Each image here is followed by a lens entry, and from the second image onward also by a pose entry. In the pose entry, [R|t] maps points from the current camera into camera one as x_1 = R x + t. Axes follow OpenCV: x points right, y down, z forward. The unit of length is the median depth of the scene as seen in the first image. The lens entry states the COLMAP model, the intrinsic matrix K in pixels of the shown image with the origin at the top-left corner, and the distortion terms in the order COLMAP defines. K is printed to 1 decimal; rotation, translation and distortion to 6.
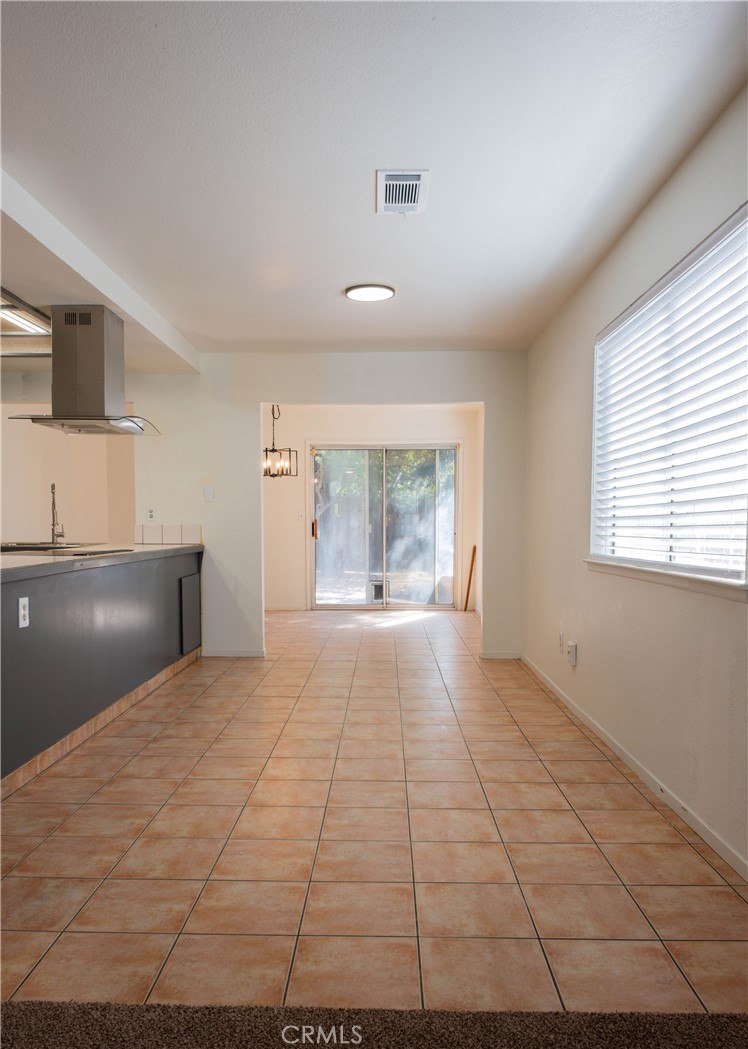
lens RADIAL K [[758.2, 0, 374.0], [0, 758.2, 524.5], [0, 0, 1]] dist [0.000398, 0.000159]
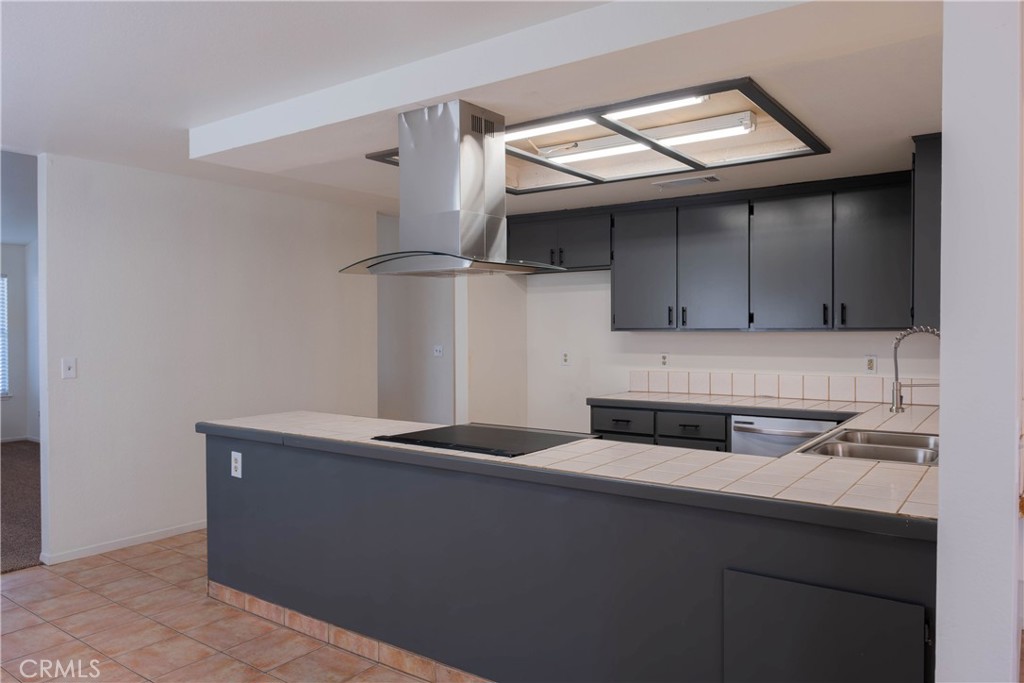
lens RADIAL K [[717.7, 0, 512.0], [0, 717.7, 341.5], [0, 0, 1]] dist [-0.003384, -0.000569]
pose [[-0.579307, 0.009507, -0.815054, 0.209001], [-0.001980, 0.999913, 0.013071, -0.094649], [0.815107, 0.009186, -0.579237, 1.986464]]
